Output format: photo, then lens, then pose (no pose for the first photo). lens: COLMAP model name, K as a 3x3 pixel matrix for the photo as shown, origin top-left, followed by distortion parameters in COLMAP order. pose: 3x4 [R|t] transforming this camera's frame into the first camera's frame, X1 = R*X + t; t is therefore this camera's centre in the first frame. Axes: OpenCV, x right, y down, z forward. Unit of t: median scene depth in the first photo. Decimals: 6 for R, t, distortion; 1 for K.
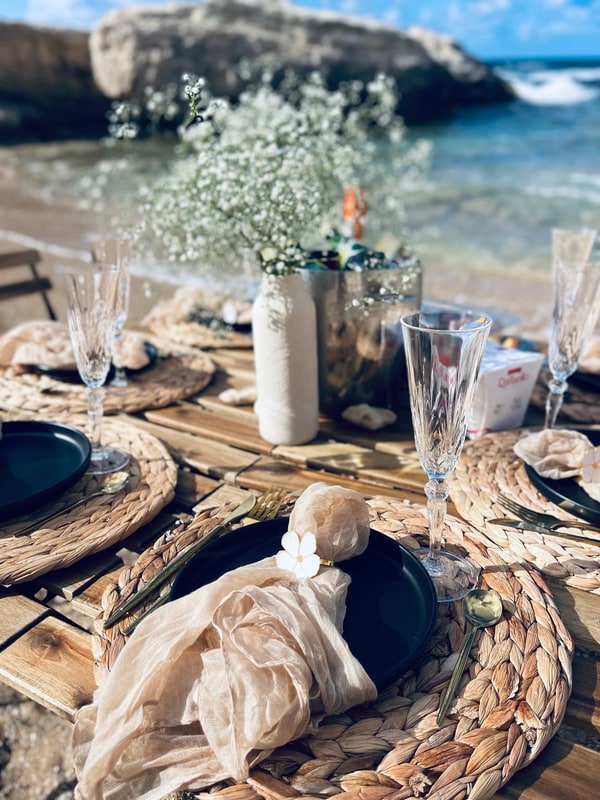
lens RADIAL K [[598.8, 0, 302.4], [0, 598.8, 405.3], [0, 0, 1]] dist [0.065053, -0.094362]
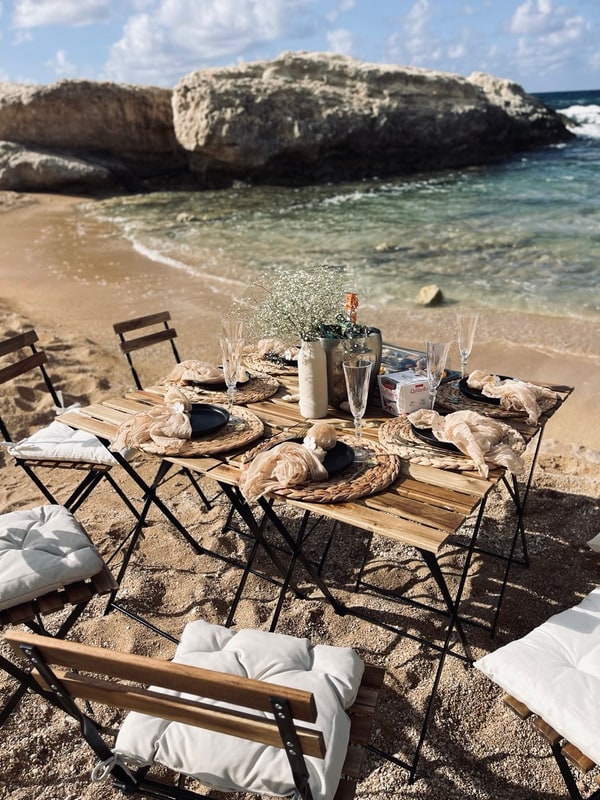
lens RADIAL K [[598.3, 0, 295.2], [0, 598.3, 419.1], [0, 0, 1]] dist [0.071131, -0.101533]
pose [[0.993936, 0.020609, -0.108007, 0.163680], [-0.023802, 0.999315, -0.028351, 0.147808], [0.107349, 0.030750, 0.993746, -1.293498]]
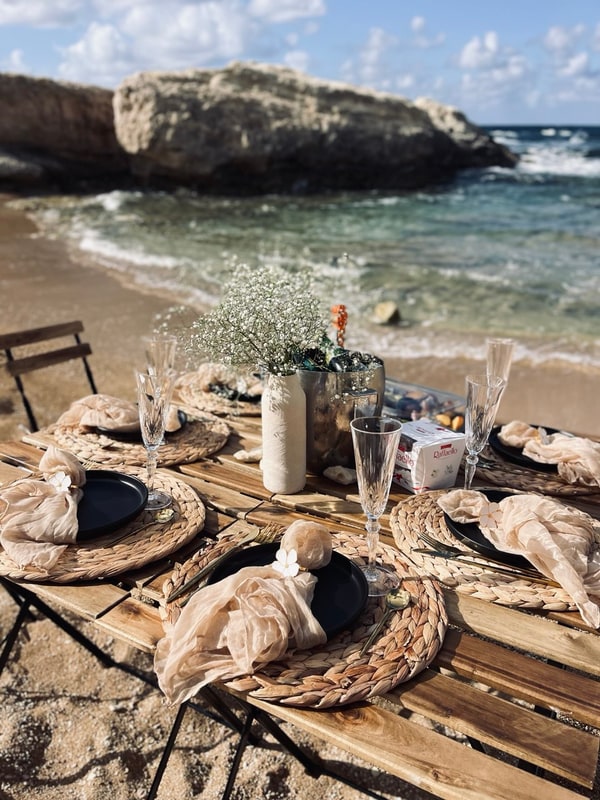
lens RADIAL K [[598.8, 0, 302.4], [0, 598.8, 411.0], [0, 0, 1]] dist [0.065053, -0.094362]
pose [[0.999385, 0.035038, -0.001012, 0.017360], [-0.035027, 0.997109, -0.067434, -0.037249], [-0.001354, 0.067428, 0.997723, -0.450767]]
